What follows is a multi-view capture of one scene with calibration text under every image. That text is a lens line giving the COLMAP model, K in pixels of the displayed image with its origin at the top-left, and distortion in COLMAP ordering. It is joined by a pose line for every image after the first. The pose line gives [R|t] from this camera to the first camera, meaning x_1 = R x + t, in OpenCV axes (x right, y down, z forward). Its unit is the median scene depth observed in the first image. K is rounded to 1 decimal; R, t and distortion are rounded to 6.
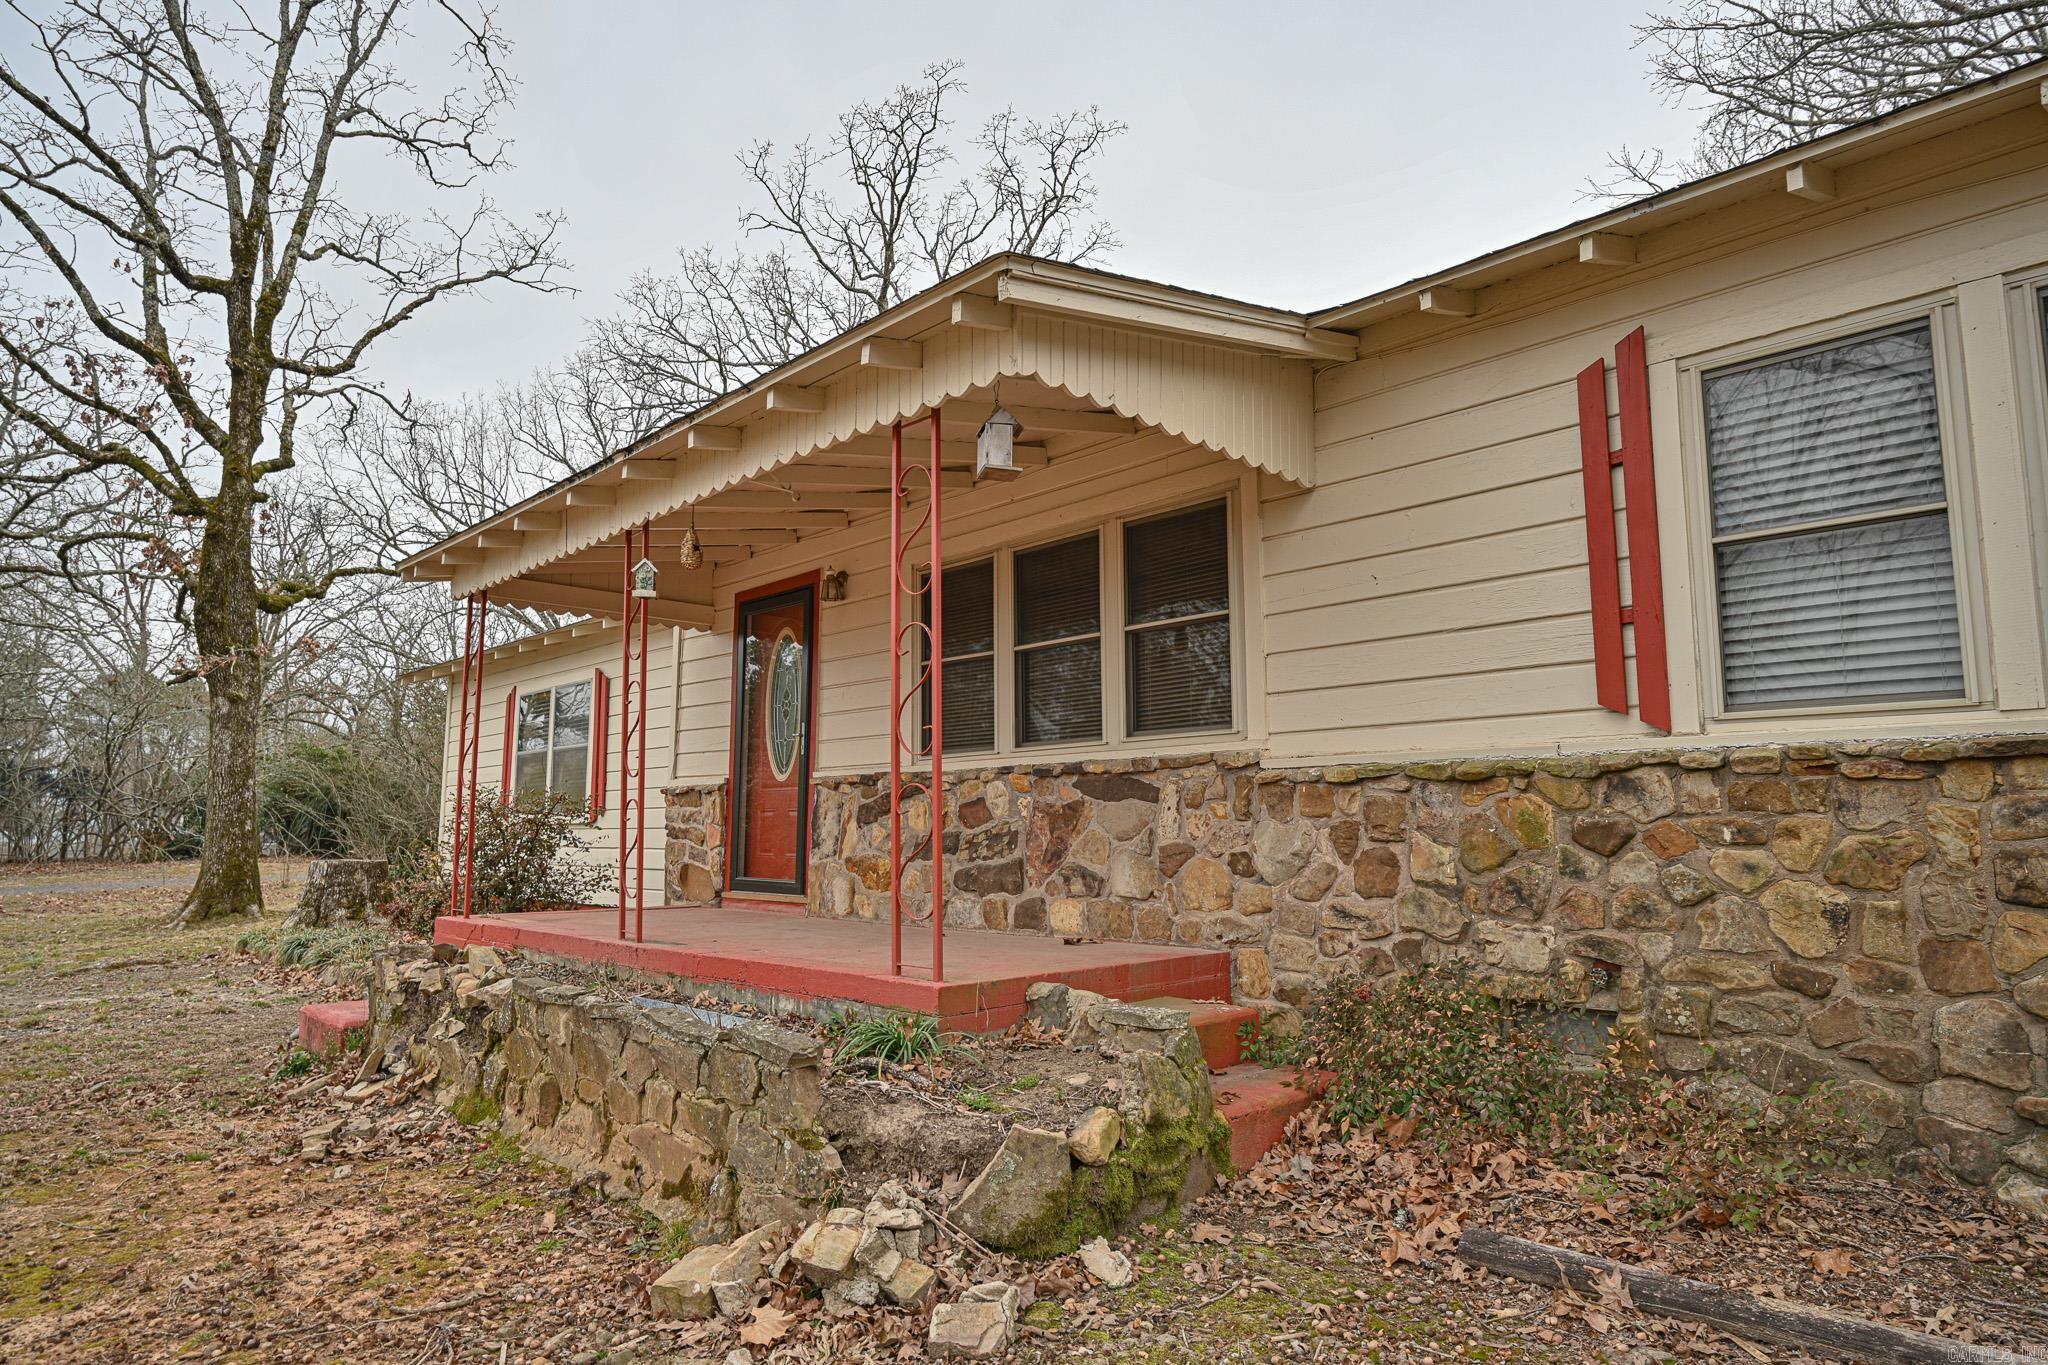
lens RADIAL K [[1260.3, 0, 997.7], [0, 1260.3, 681.9], [0, 0, 1]] dist [-0.002852, 0.001986]
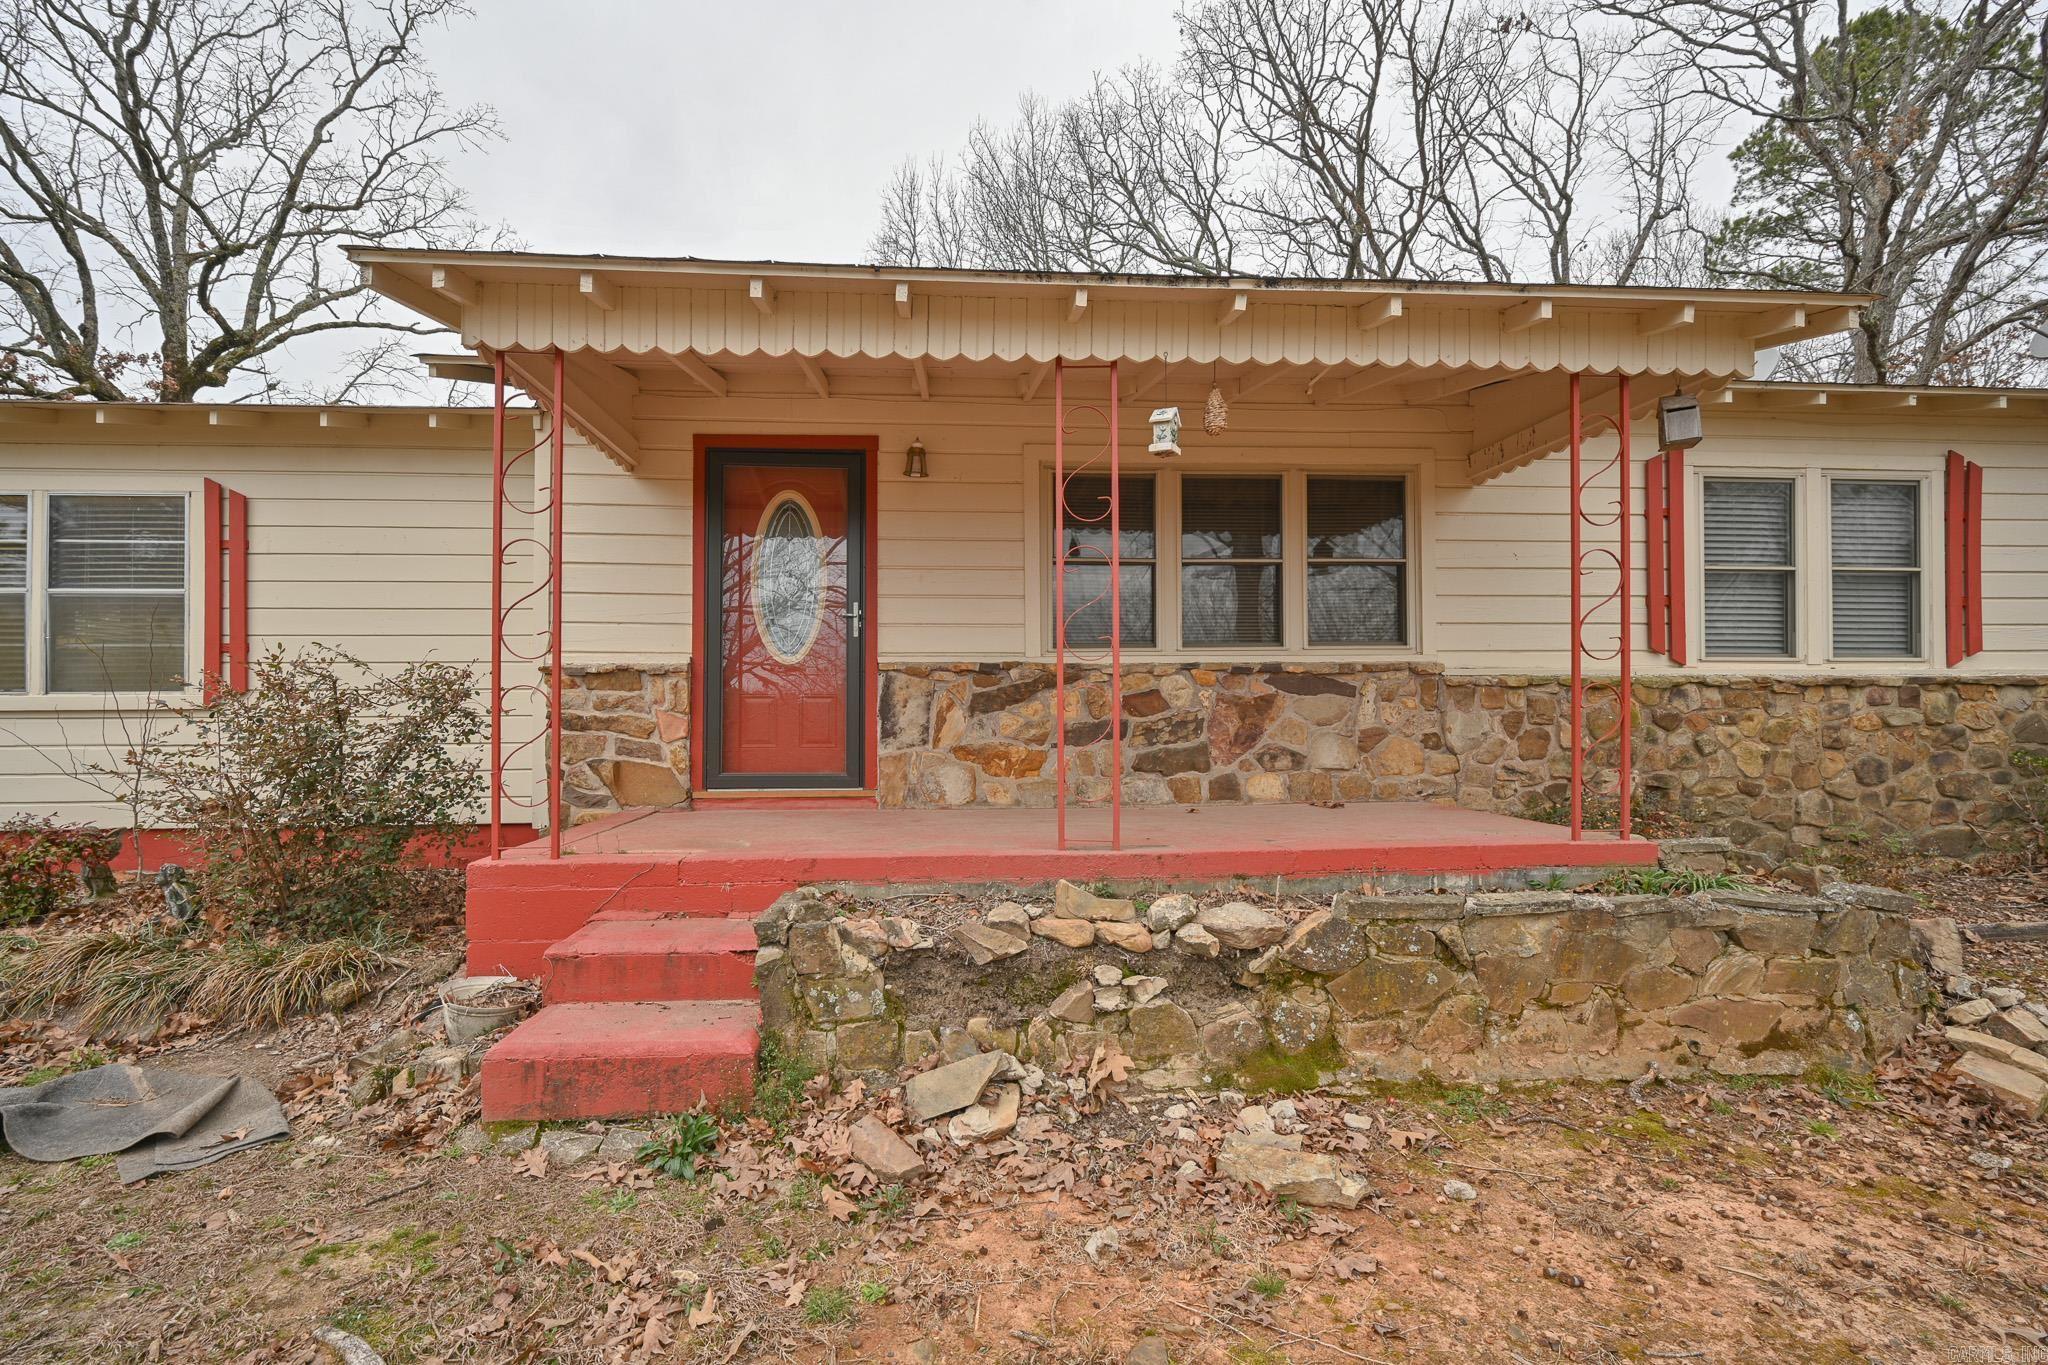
lens RADIAL K [[905.3, 0, 1022.5], [0, 905.3, 696.7], [0, 0, 1]] dist [-0.001536, 0.000370]
pose [[0.610514, 0.009745, 0.791946, -0.971647], [-0.090952, 0.994172, 0.057882, 0.082950], [-0.786766, -0.107367, 0.607842, 0.800519]]
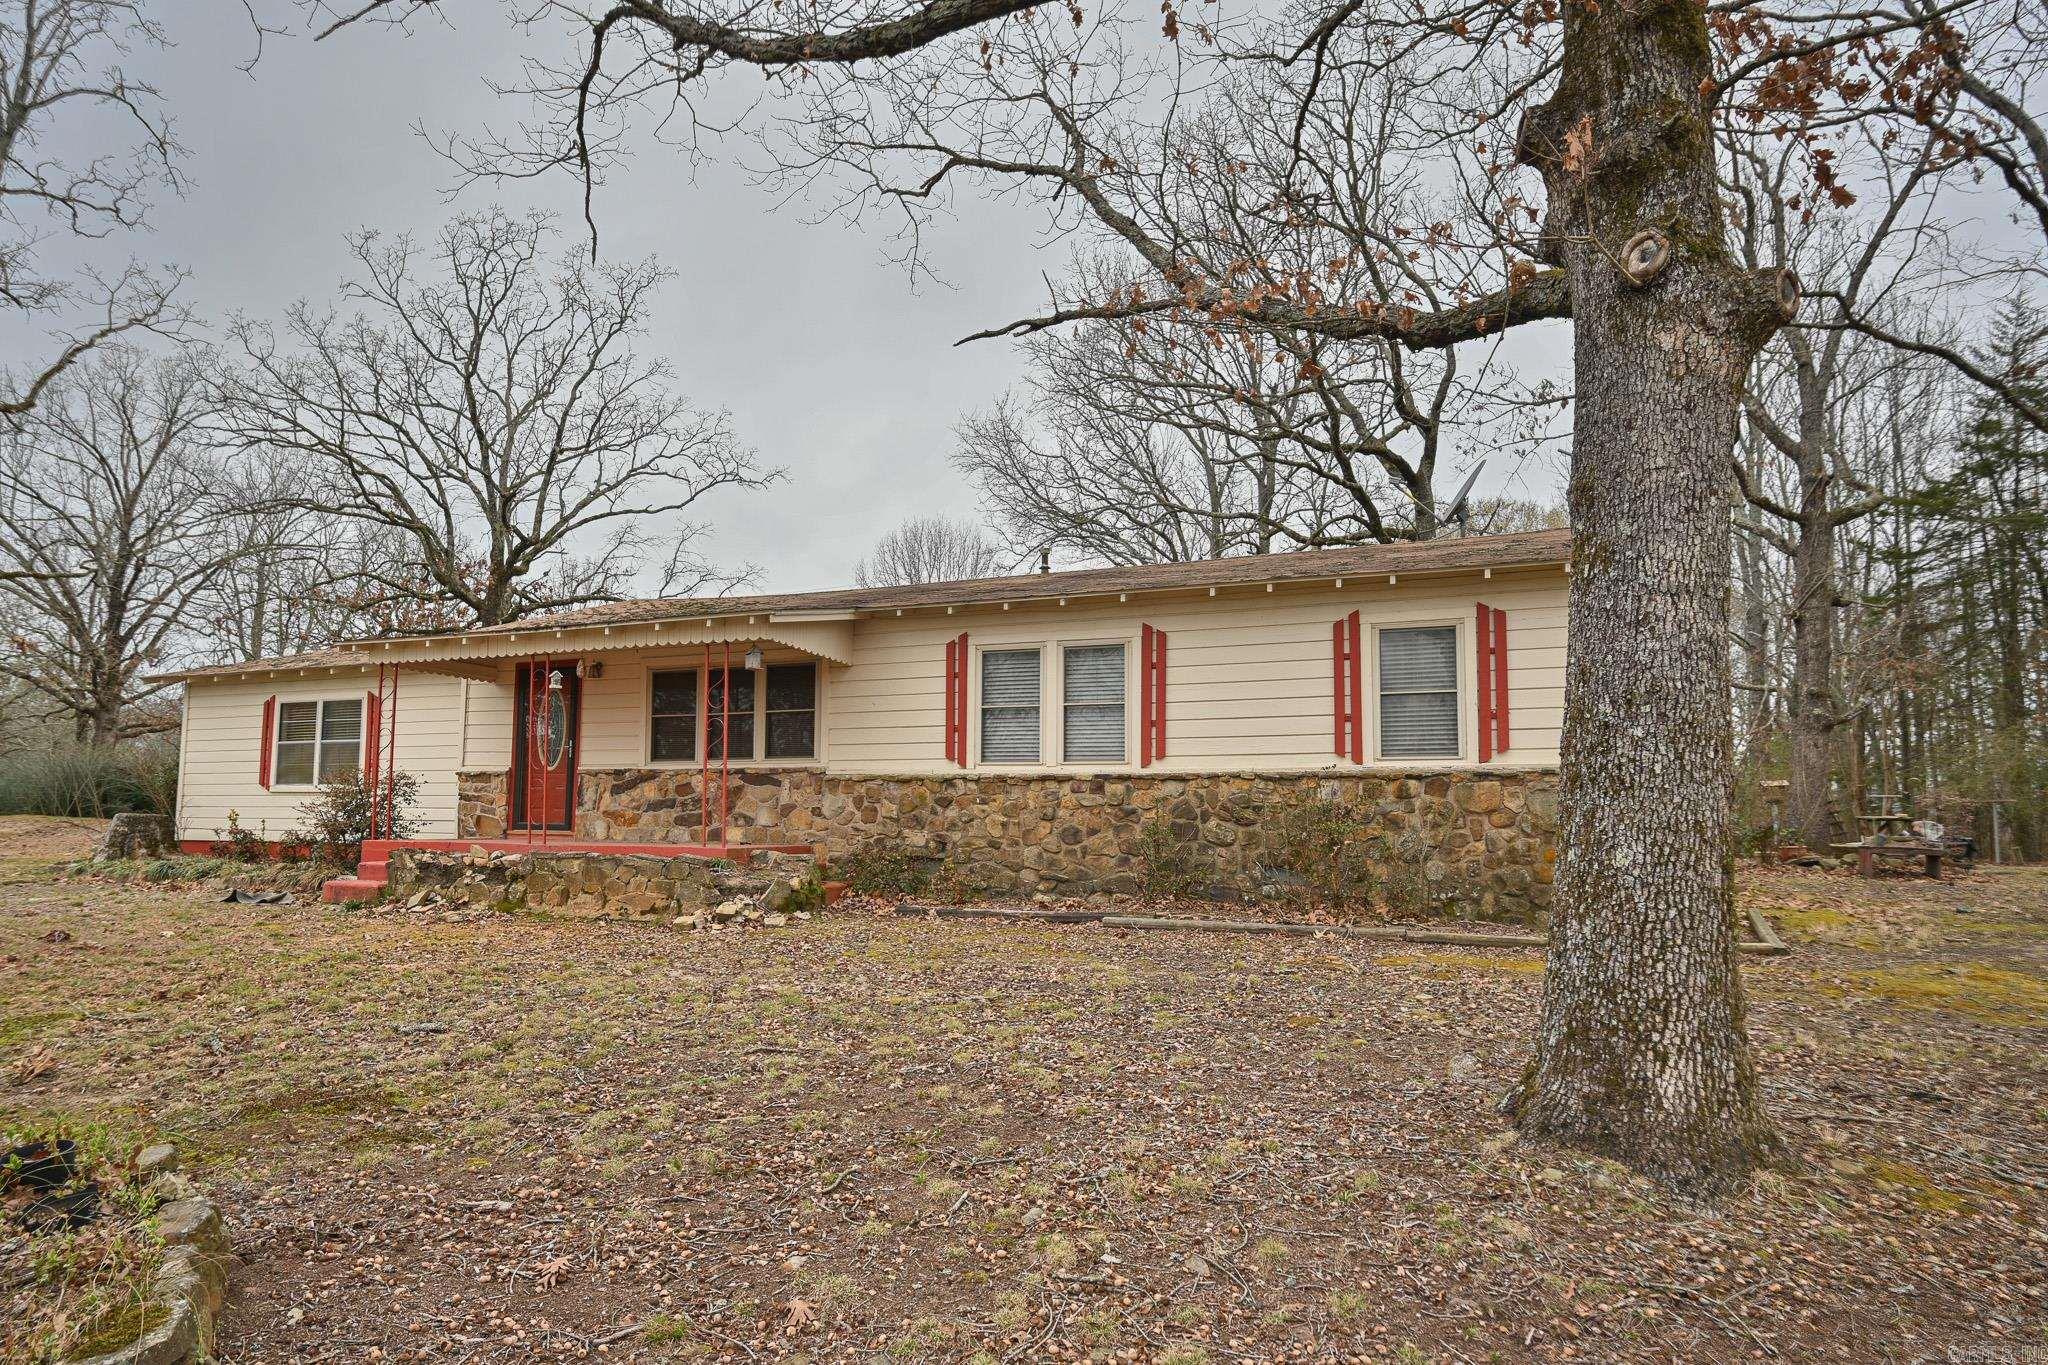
lens RADIAL K [[1200.9, 0, 961.9], [0, 1200.9, 742.4], [0, 0, 1]] dist [0.008345, 0.003175]
pose [[0.912872, 0.040120, 0.406270, -0.565599], [-0.061949, 0.997248, 0.040716, -0.118894], [-0.403519, -0.062337, 0.912845, -1.411735]]
